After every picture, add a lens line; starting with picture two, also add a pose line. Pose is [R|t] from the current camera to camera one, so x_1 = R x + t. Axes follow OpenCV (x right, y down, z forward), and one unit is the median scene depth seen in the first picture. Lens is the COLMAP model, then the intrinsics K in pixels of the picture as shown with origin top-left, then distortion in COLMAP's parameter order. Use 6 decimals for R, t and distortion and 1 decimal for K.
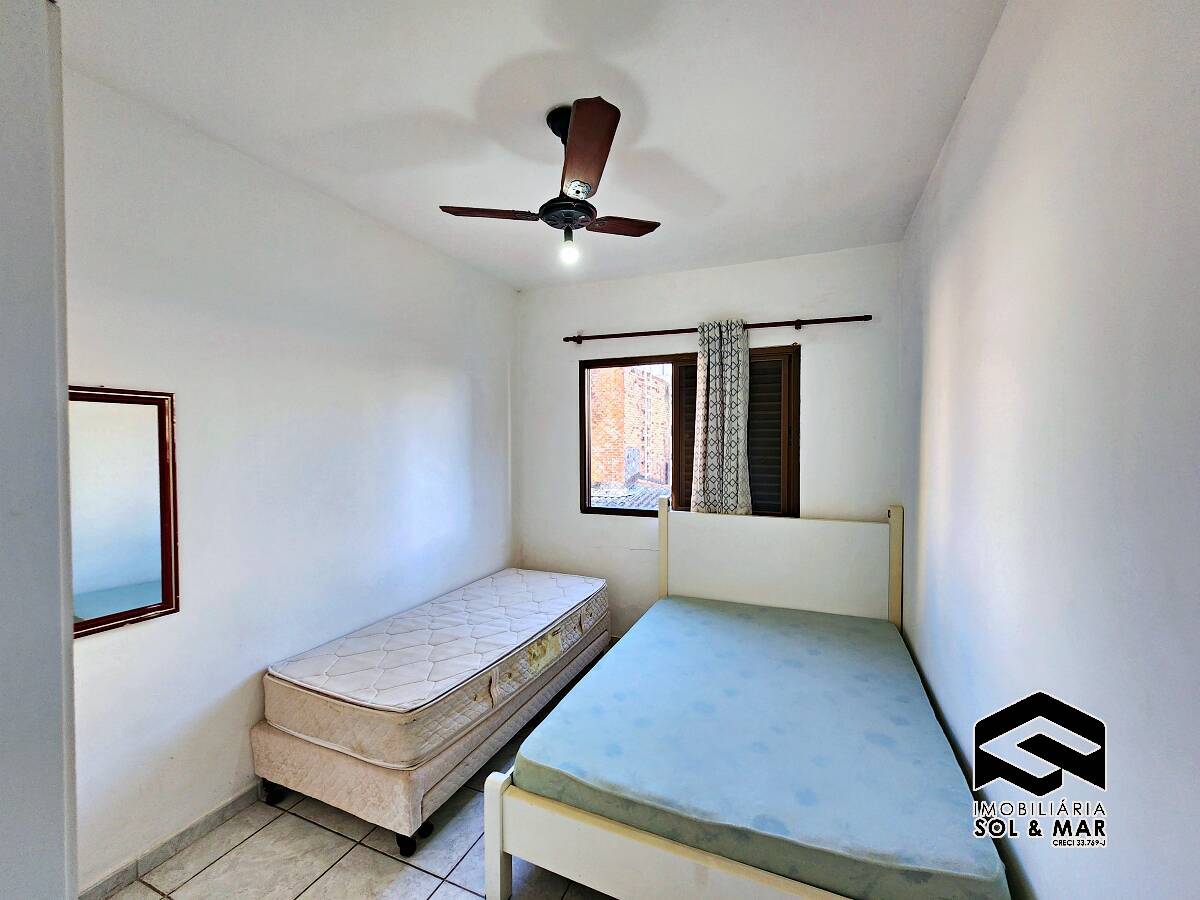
lens RADIAL K [[494.5, 0, 604.6], [0, 494.5, 458.3], [0, 0, 1]] dist [-0.000350, 0.000628]
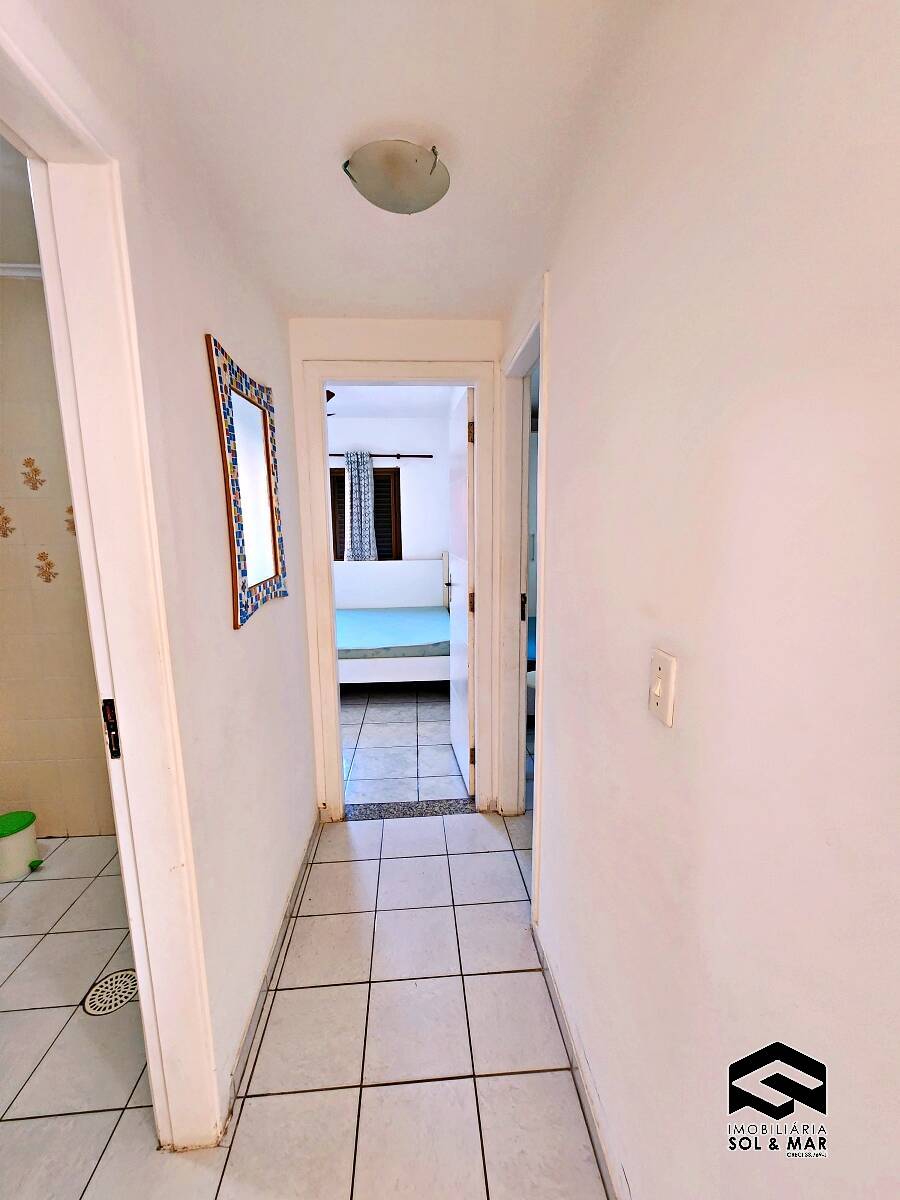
lens RADIAL K [[494.5, 0, 444.5], [0, 494.5, 602.0], [0, 0, 1]] dist [-0.000350, 0.000628]
pose [[0.896716, -0.082213, 0.434904, -0.299362], [0.019541, 0.988993, 0.146665, 0.001538], [-0.442175, -0.123018, 0.888453, -0.777658]]
